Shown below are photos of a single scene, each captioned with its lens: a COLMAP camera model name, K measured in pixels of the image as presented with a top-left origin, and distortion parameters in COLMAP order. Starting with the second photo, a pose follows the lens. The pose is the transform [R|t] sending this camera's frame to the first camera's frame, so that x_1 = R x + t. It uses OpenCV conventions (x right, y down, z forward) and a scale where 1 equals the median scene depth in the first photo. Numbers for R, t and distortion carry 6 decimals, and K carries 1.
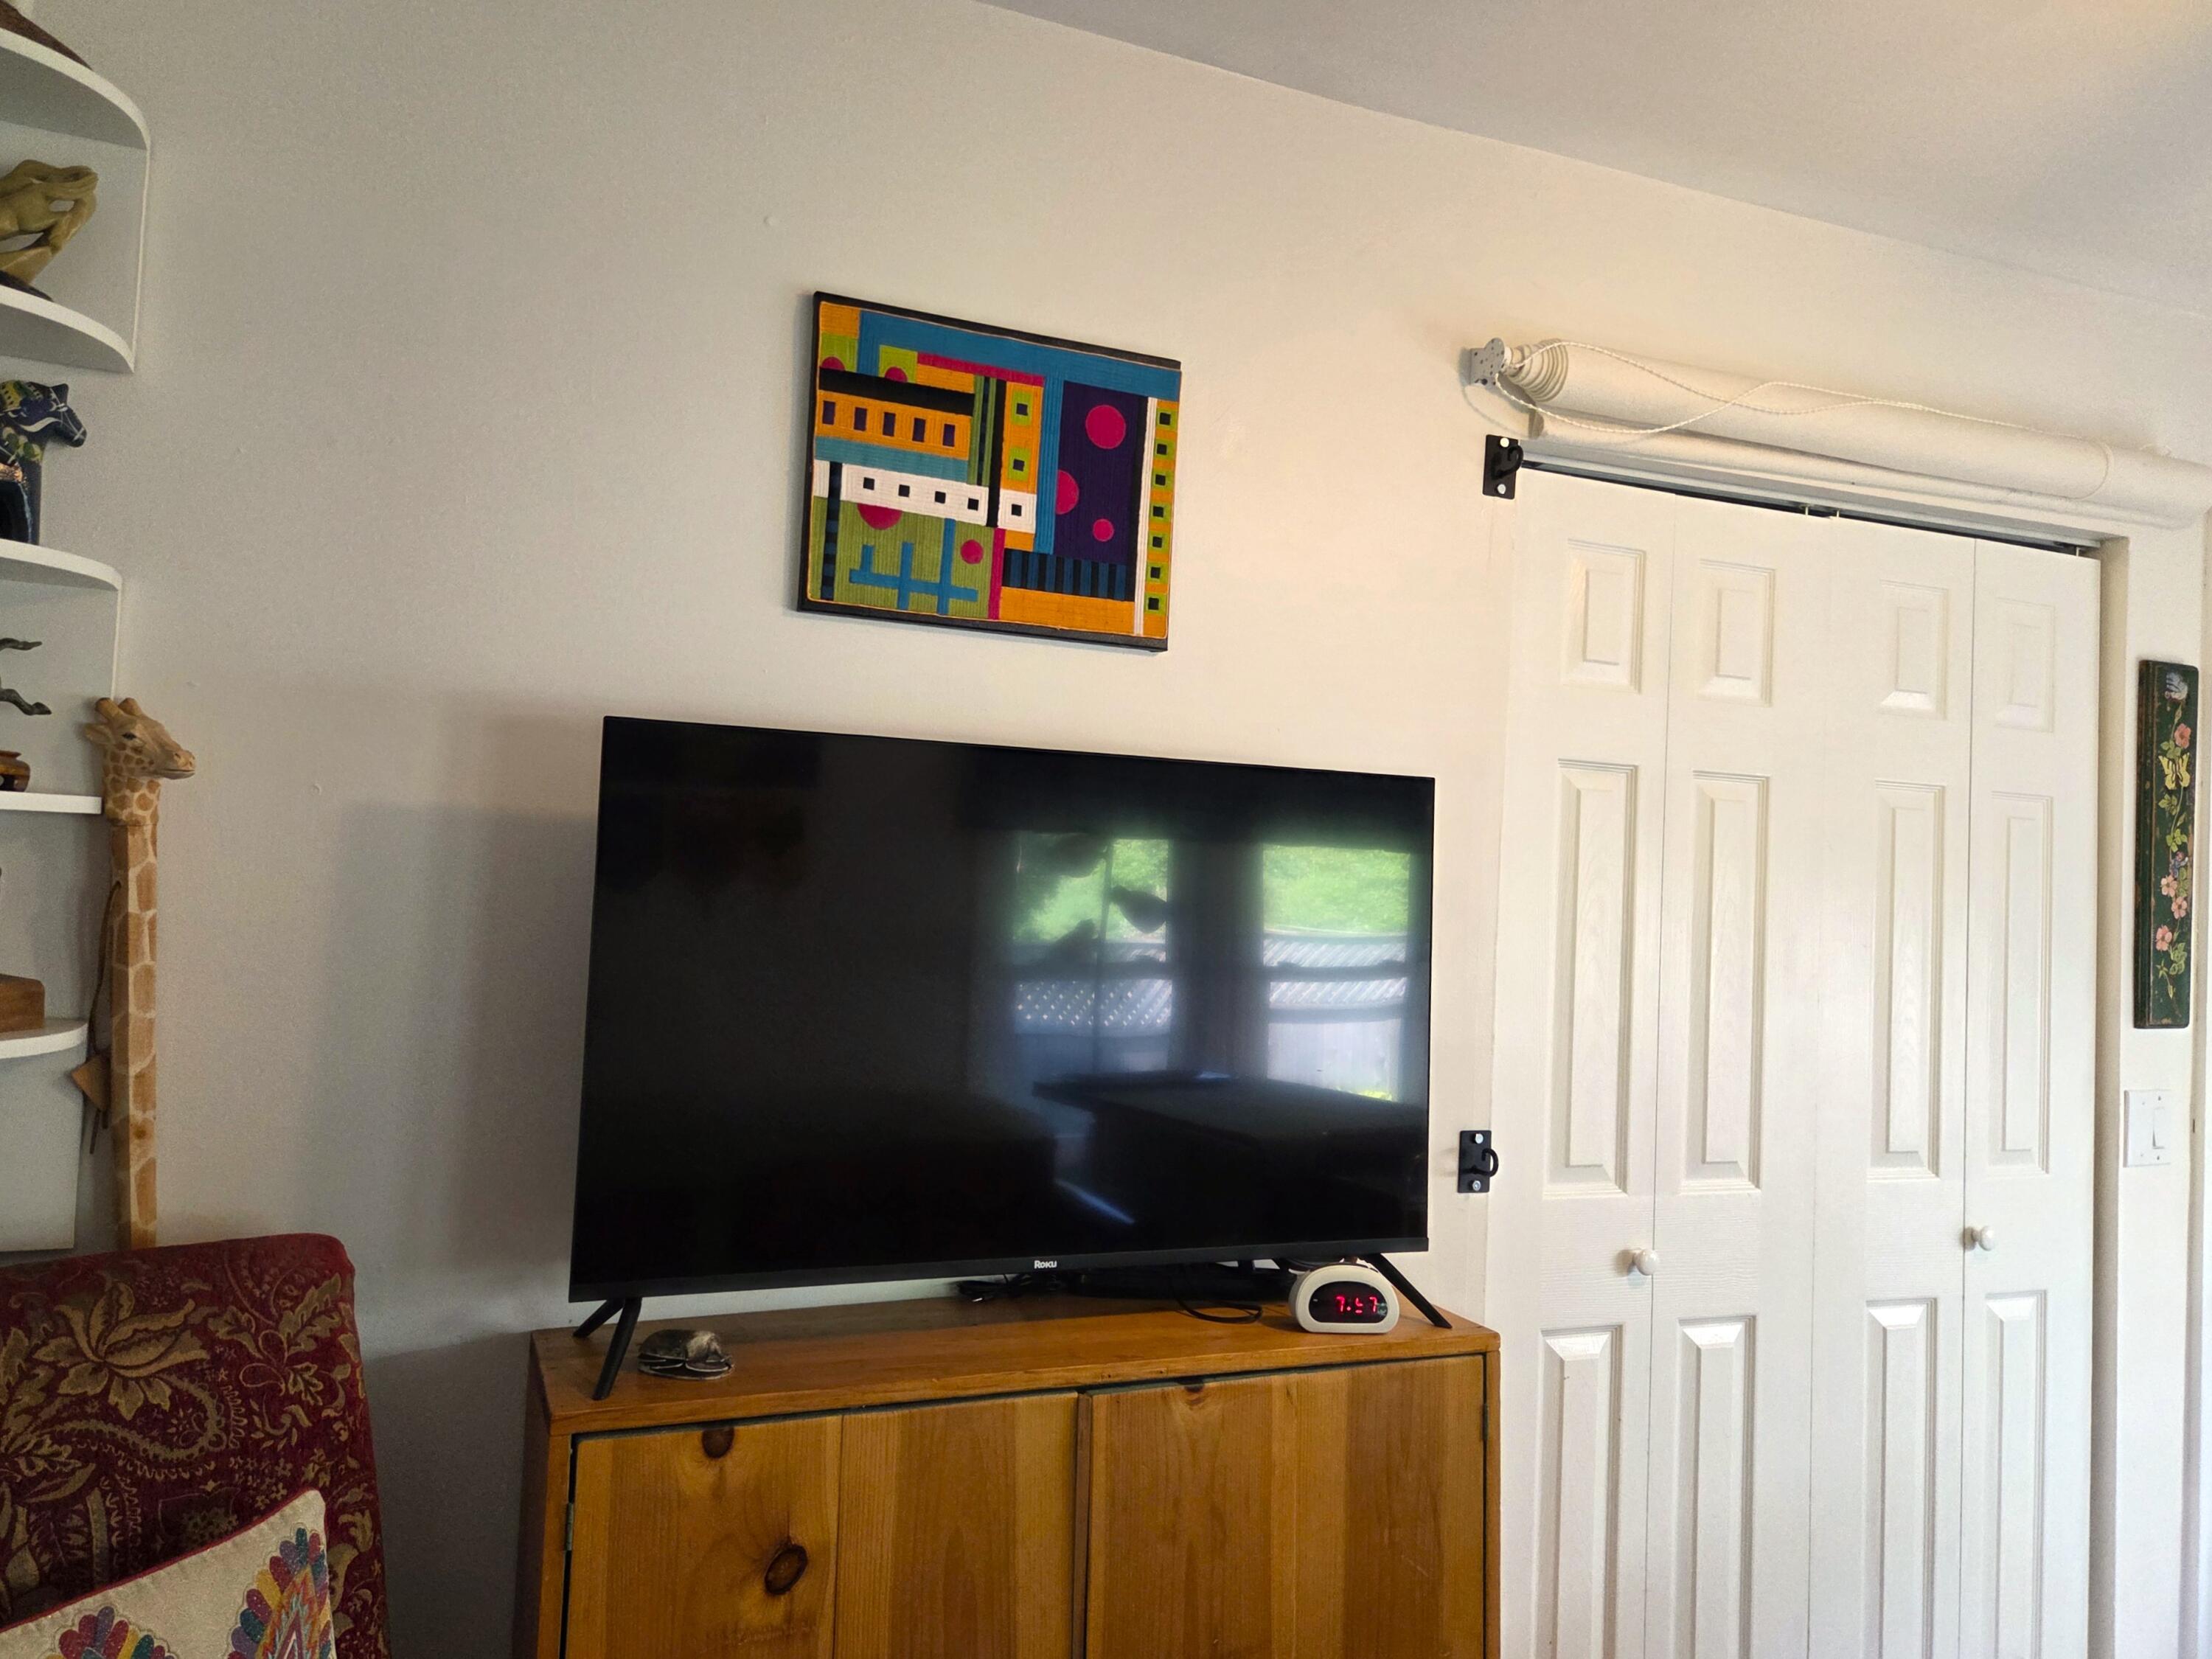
lens RADIAL K [[1520.5, 0, 1103.8], [0, 1520.5, 821.8], [0, 0, 1]] dist [0.087327, -0.083459]
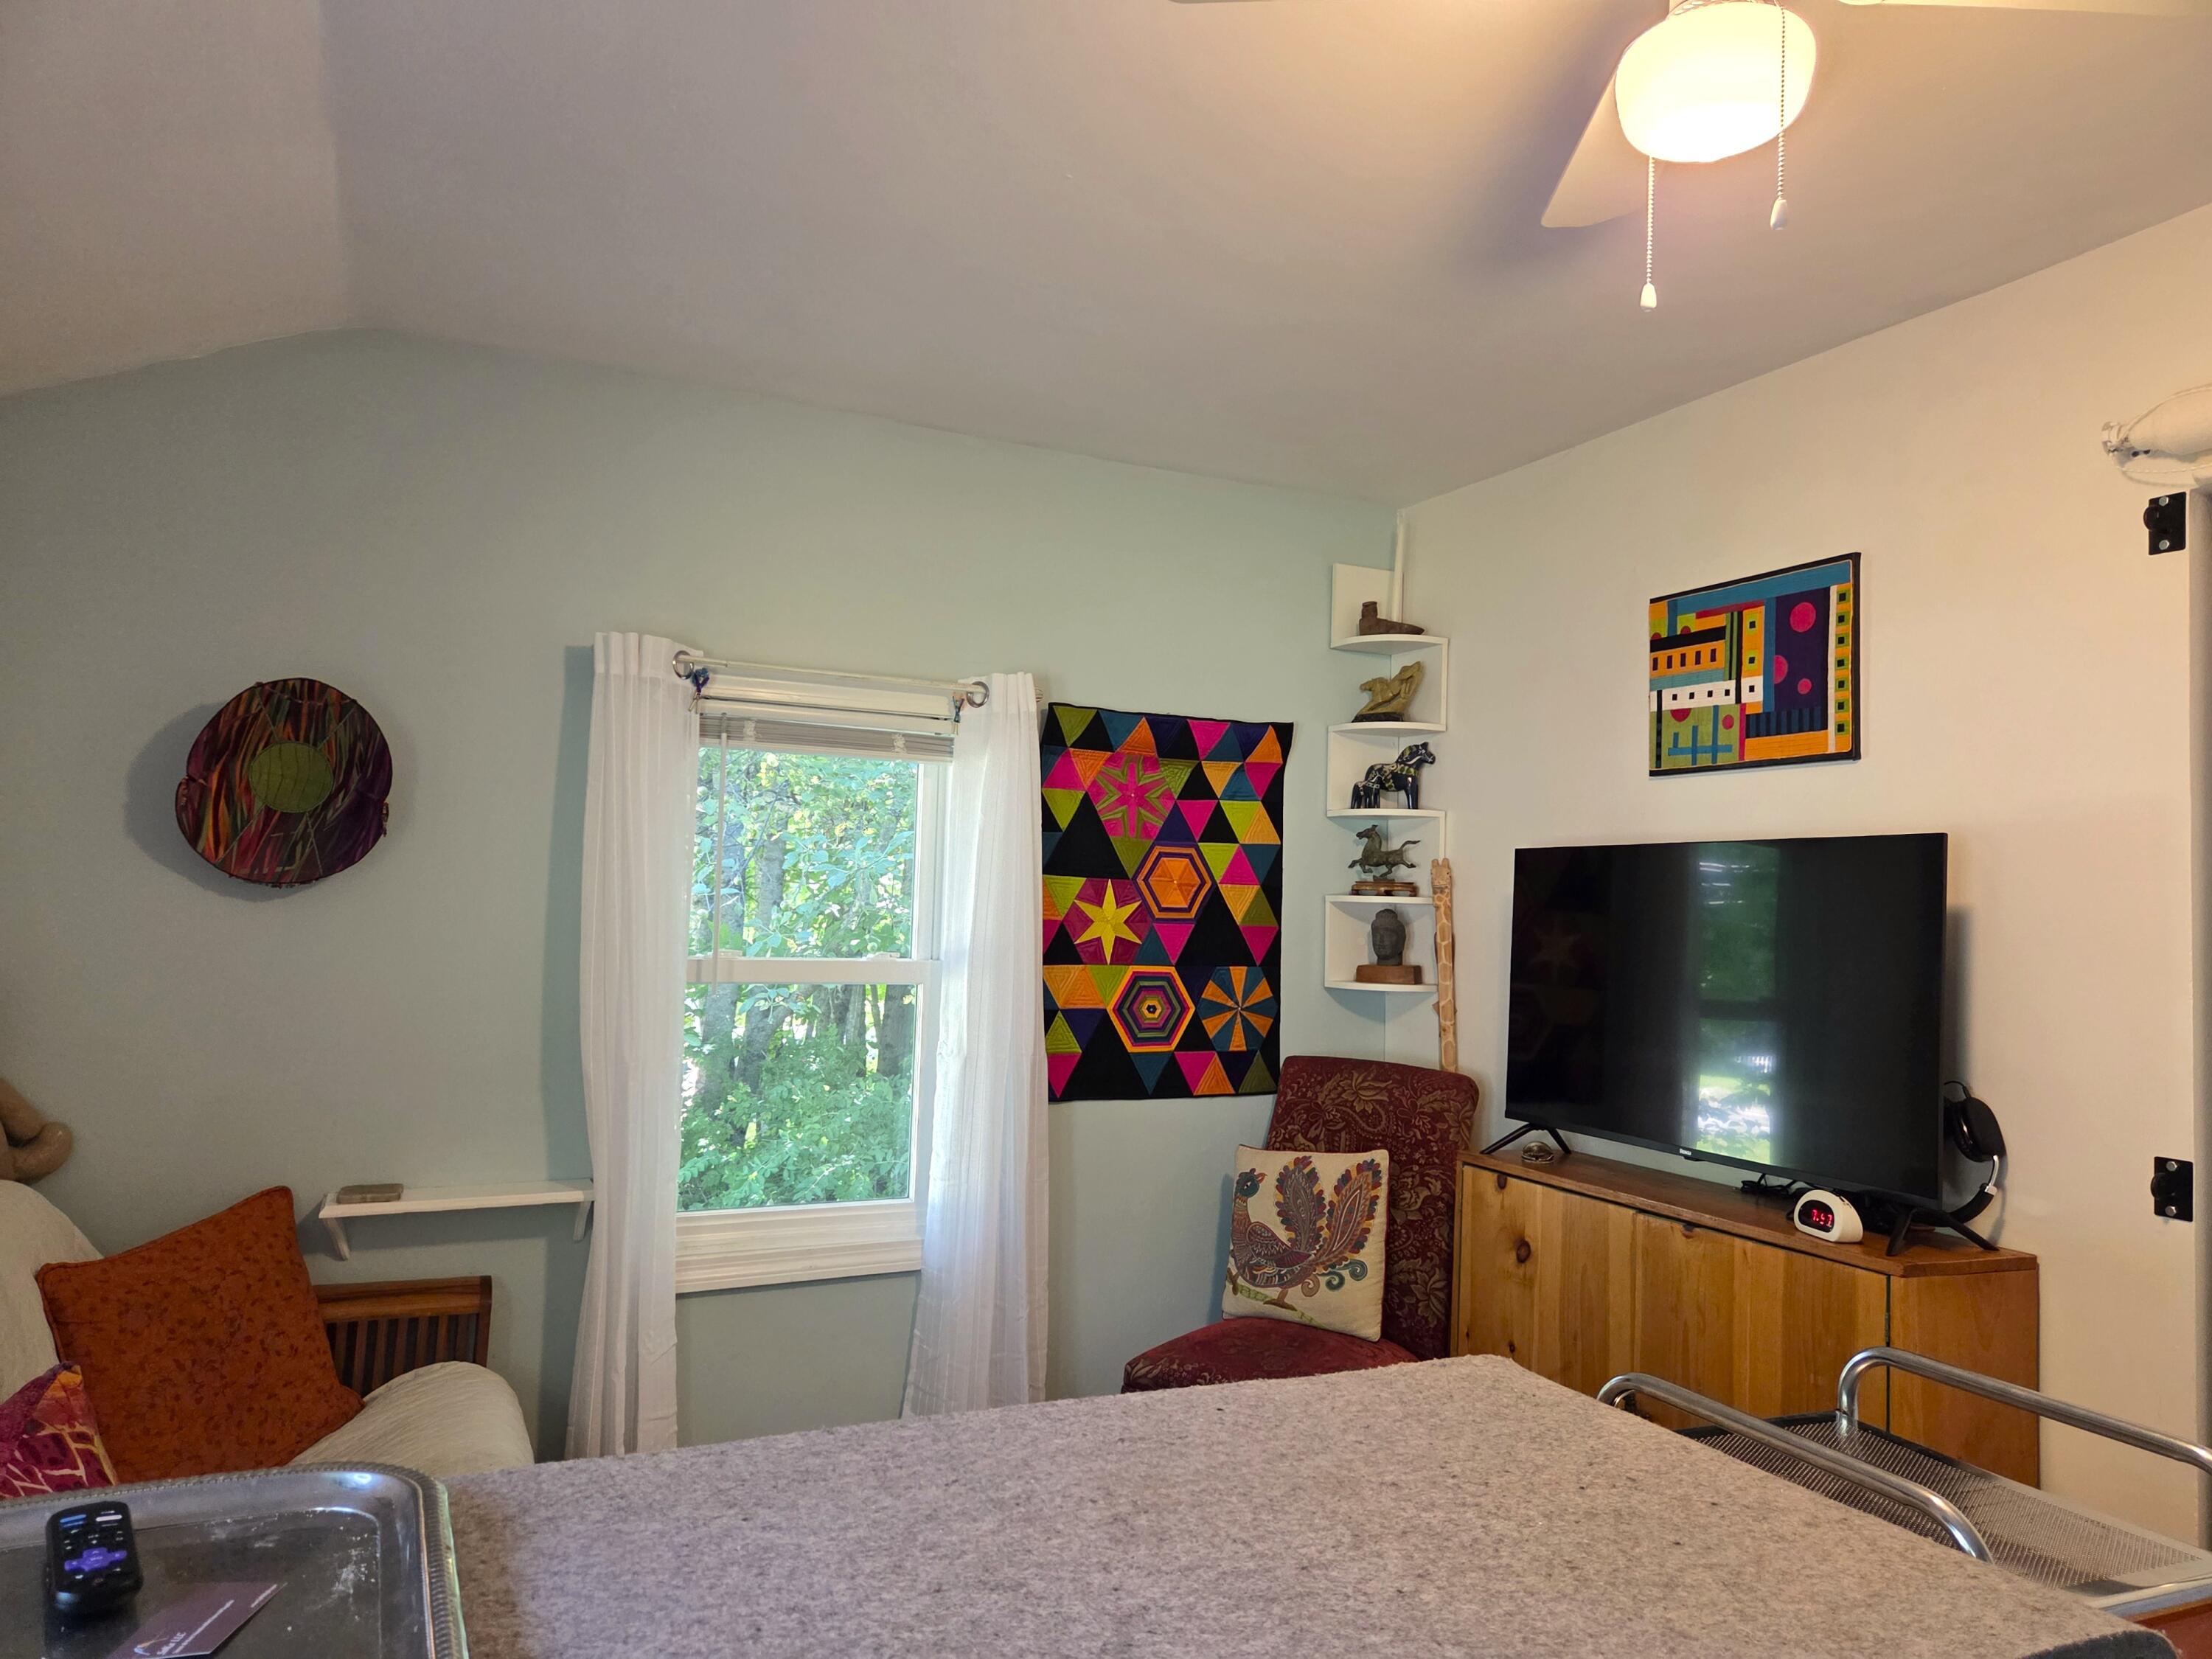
lens RADIAL K [[1520.5, 0, 1103.8], [0, 1520.5, 821.8], [0, 0, 1]] dist [0.087327, -0.083459]
pose [[0.050369, -0.100325, -0.993679, 1.492067], [0.003761, 0.994954, -0.100263, 0.088652], [0.998724, 0.001313, 0.050492, 0.261867]]
